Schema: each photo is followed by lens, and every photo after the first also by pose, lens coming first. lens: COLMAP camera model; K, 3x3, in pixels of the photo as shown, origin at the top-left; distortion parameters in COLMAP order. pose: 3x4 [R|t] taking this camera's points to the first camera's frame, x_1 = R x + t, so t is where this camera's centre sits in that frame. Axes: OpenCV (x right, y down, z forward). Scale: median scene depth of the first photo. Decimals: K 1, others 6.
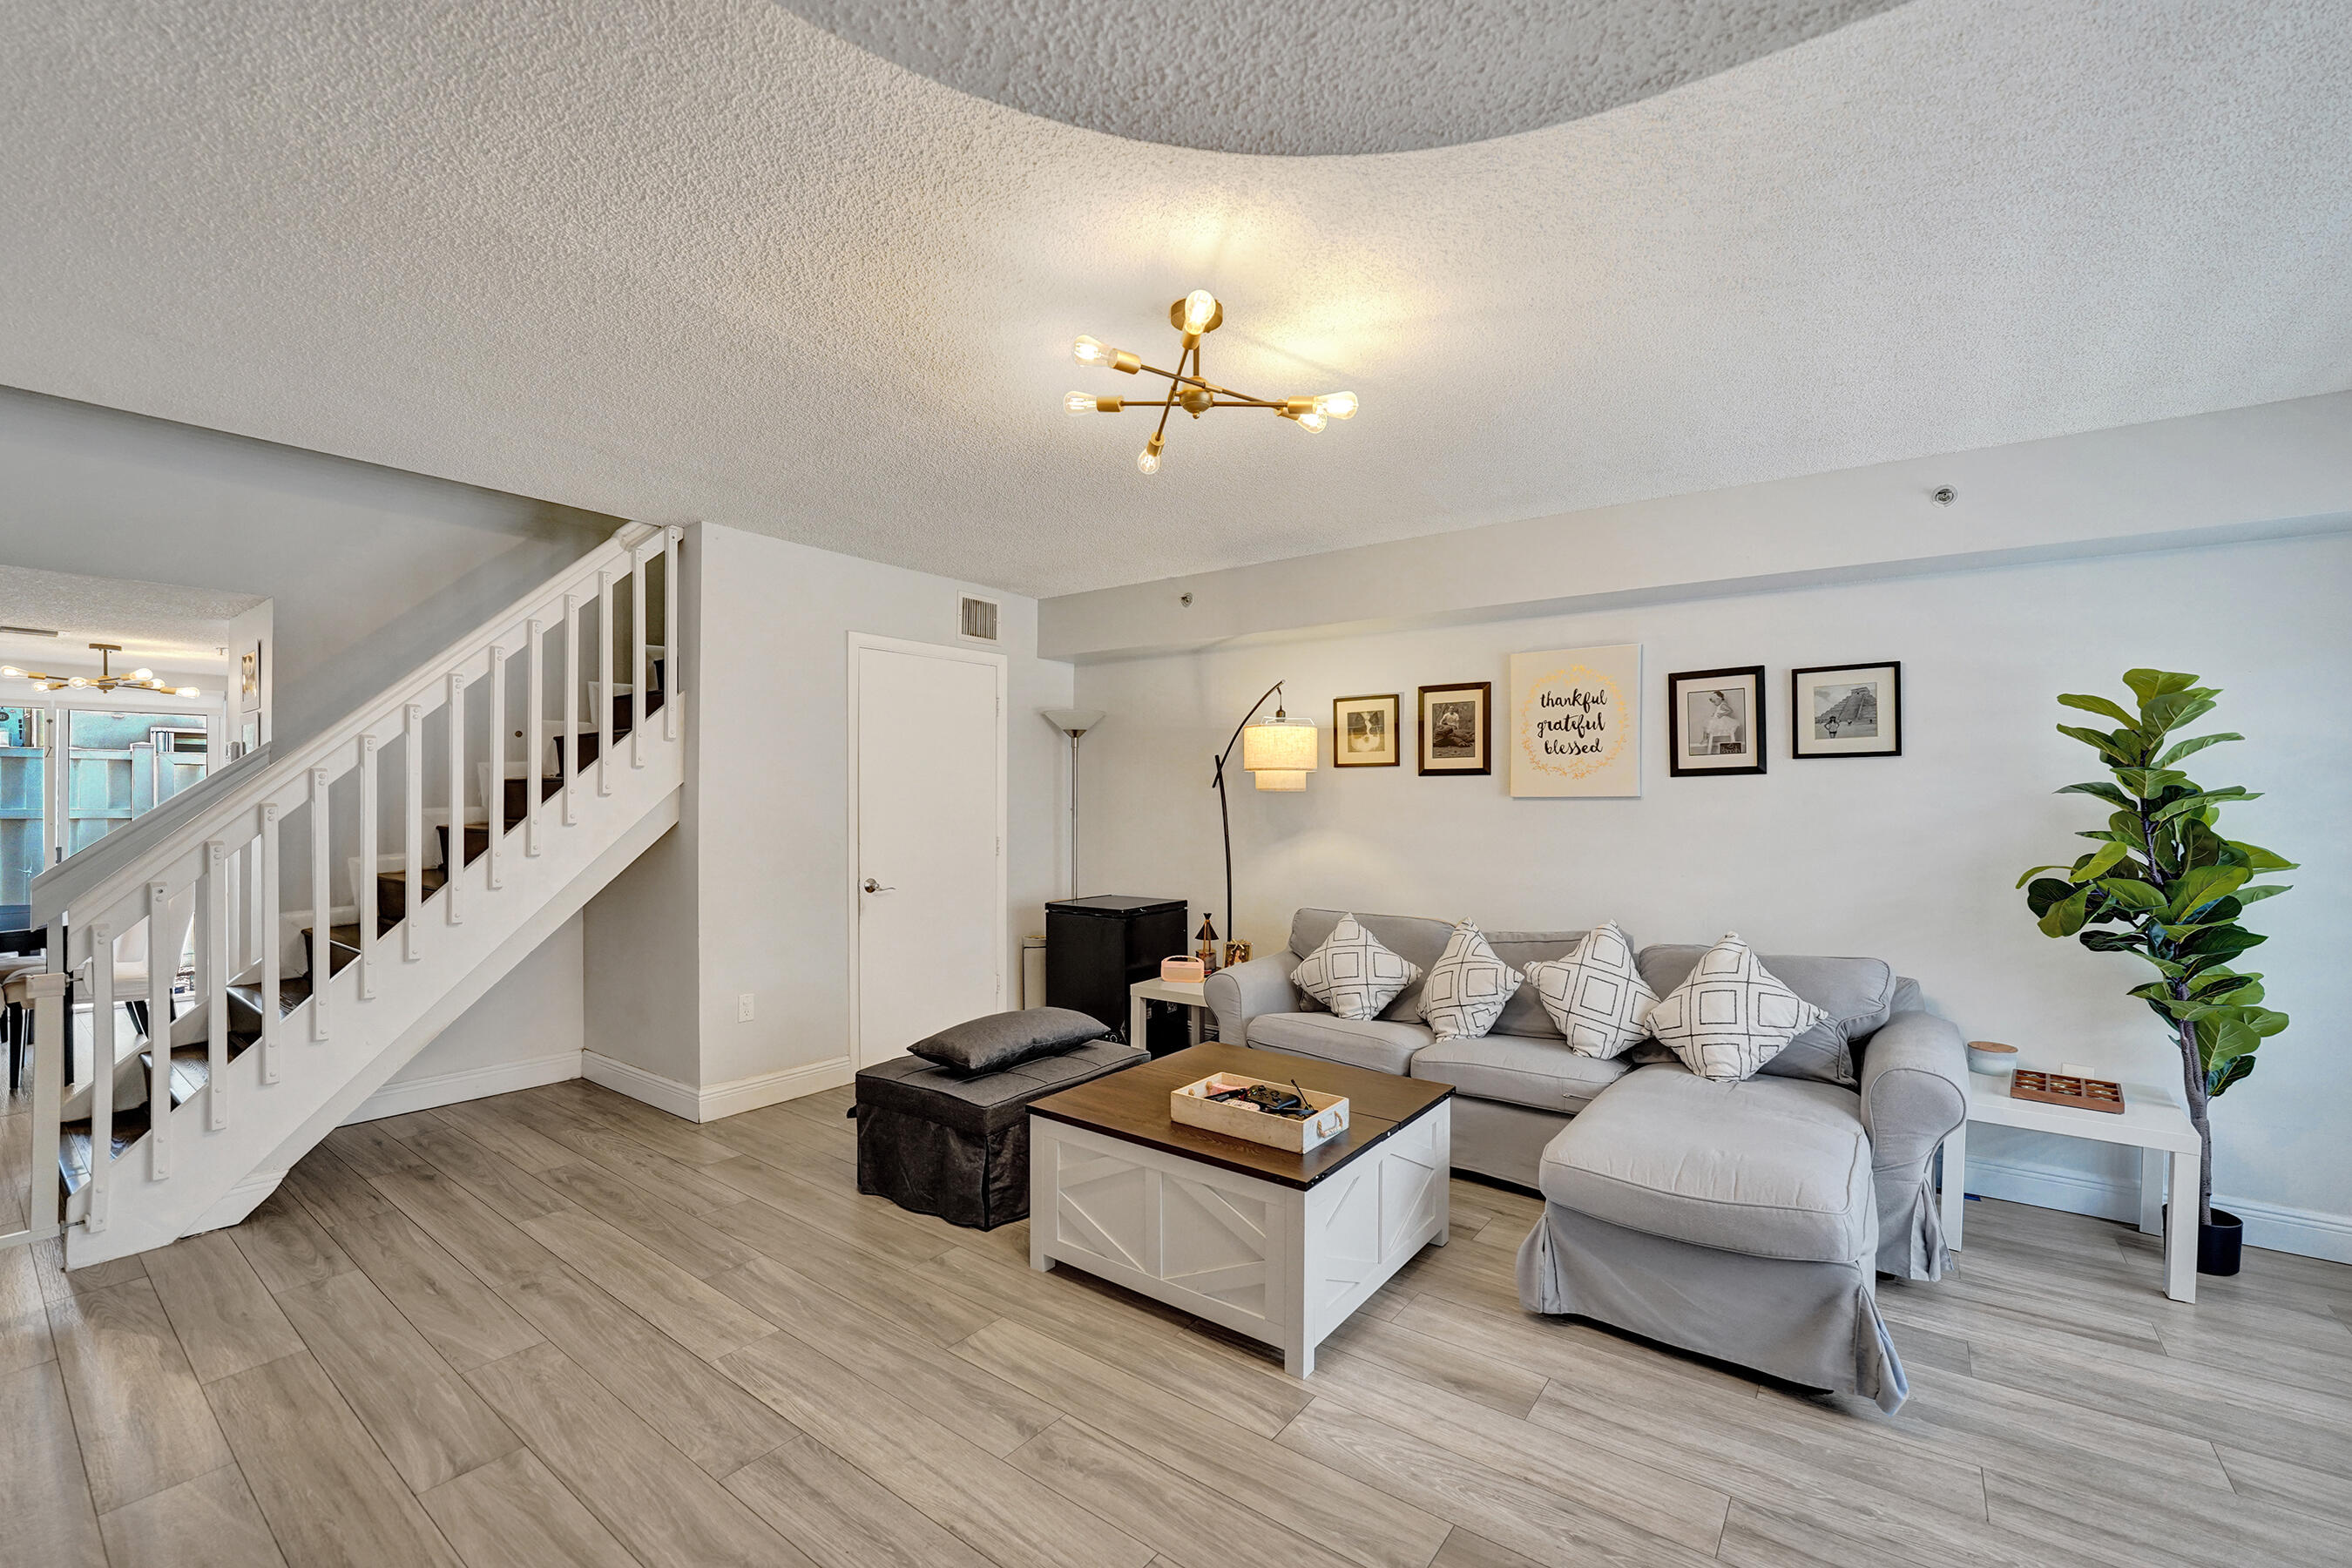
lens RADIAL K [[969.0, 0, 1169.2], [0, 969.0, 795.7], [0, 0, 1]] dist [-0.025936, 0.002211]
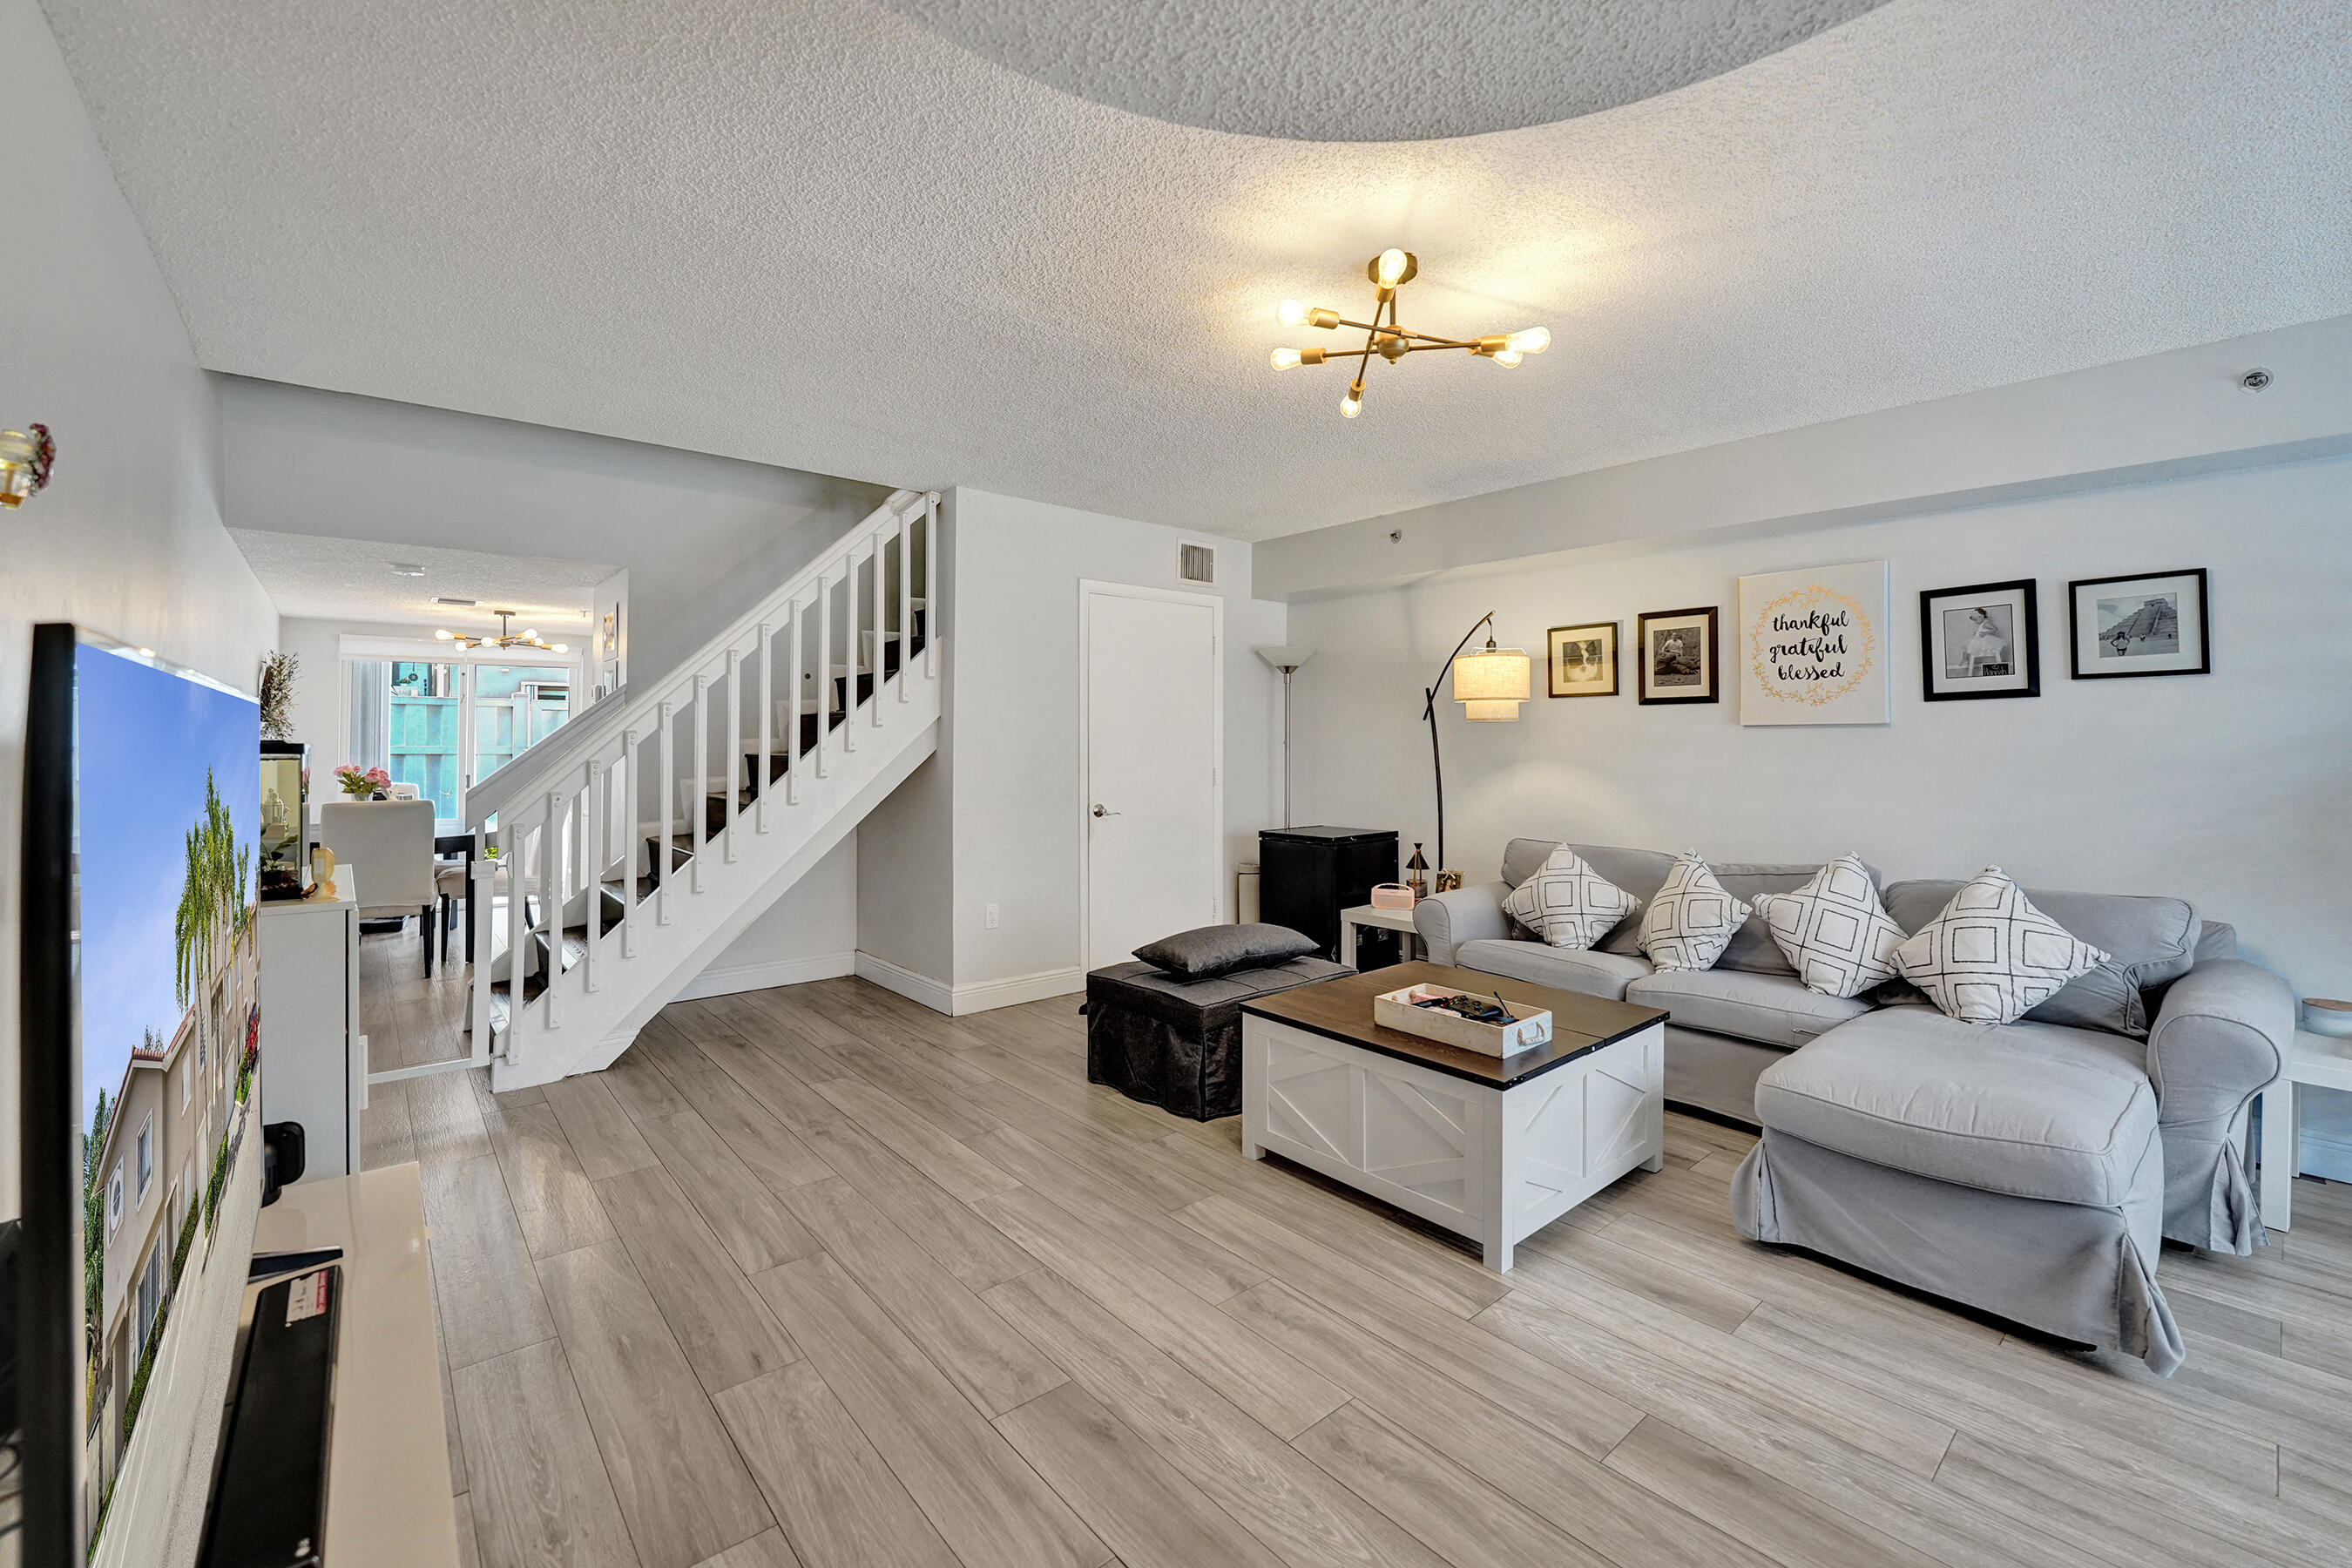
lens RADIAL K [[969.0, 0, 1171.5], [0, 969.0, 720.2], [0, 0, 1]] dist [-0.025936, 0.002211]
pose [[0.975625, -0.005211, -0.219383, 0.016447], [0.000335, 0.999752, -0.022257, 0.024119], [0.219444, 0.021641, 0.975385, -0.075895]]
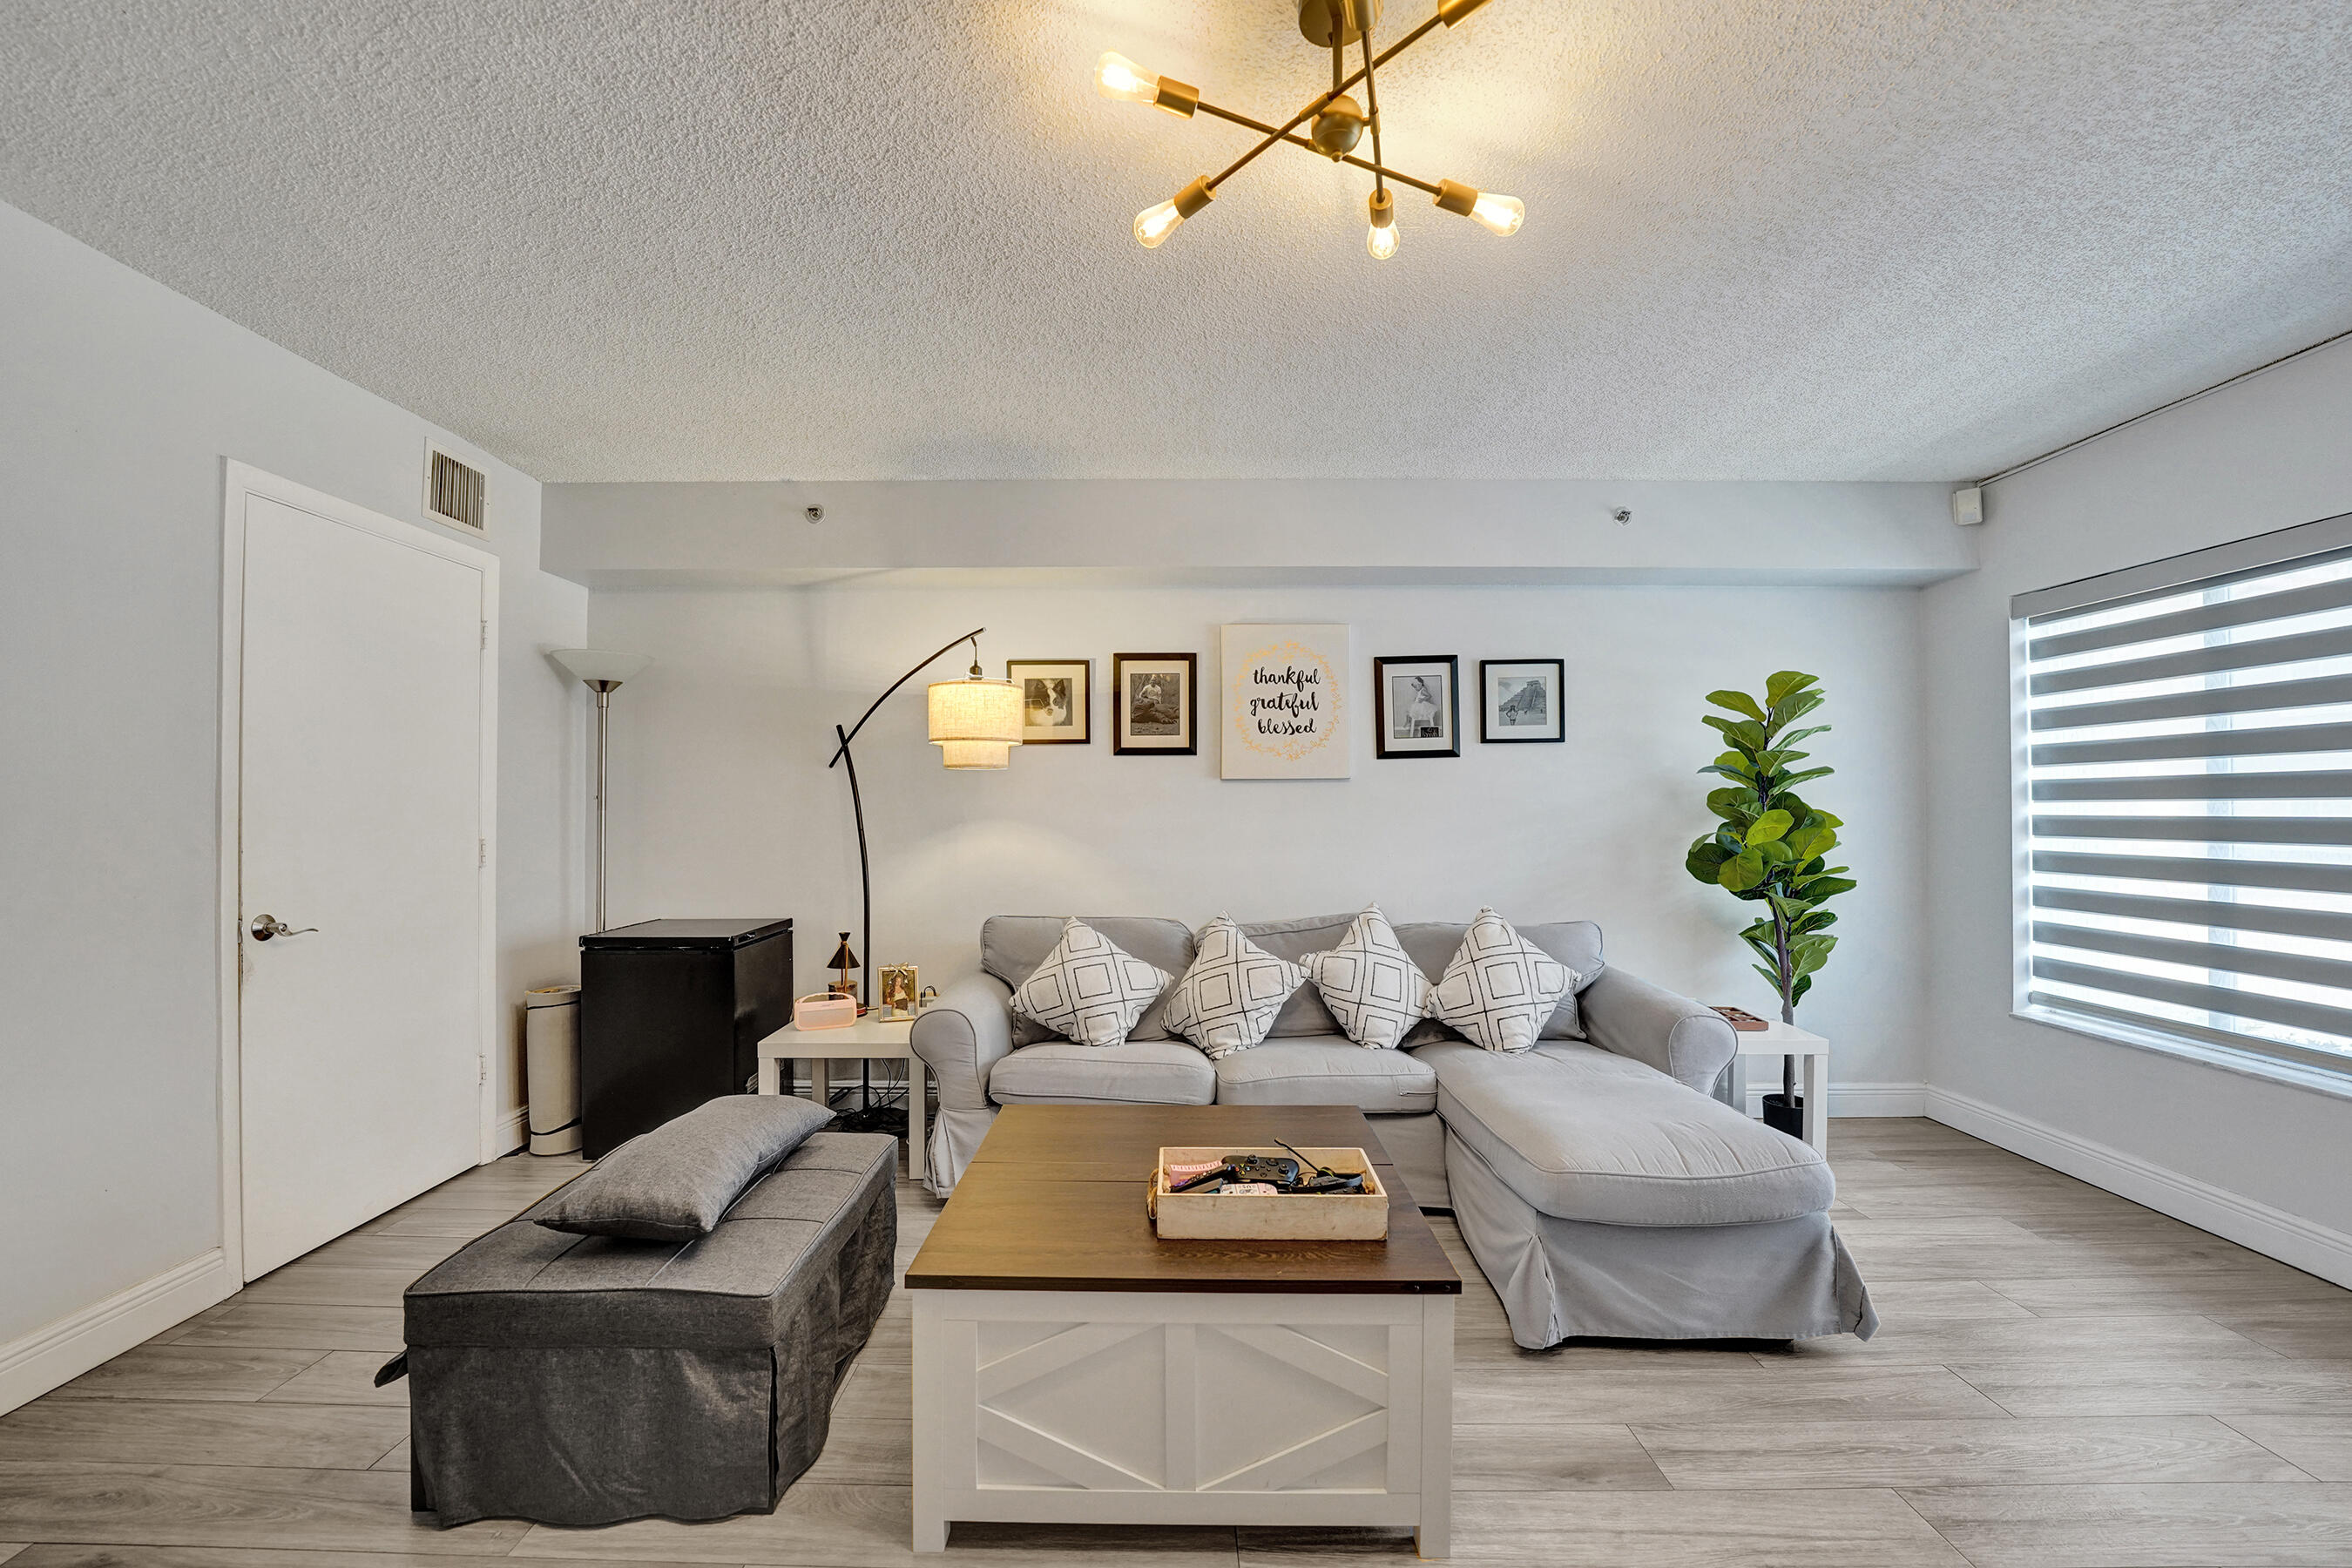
lens RADIAL K [[969.0, 0, 1157.7], [0, 969.0, 794.2], [0, 0, 1]] dist [-0.025936, 0.002211]
pose [[0.805812, 0.005724, 0.592144, -0.339443], [0.000538, 0.999946, -0.010399, 0.035541], [-0.592171, 0.008698, 0.805765, 0.409674]]
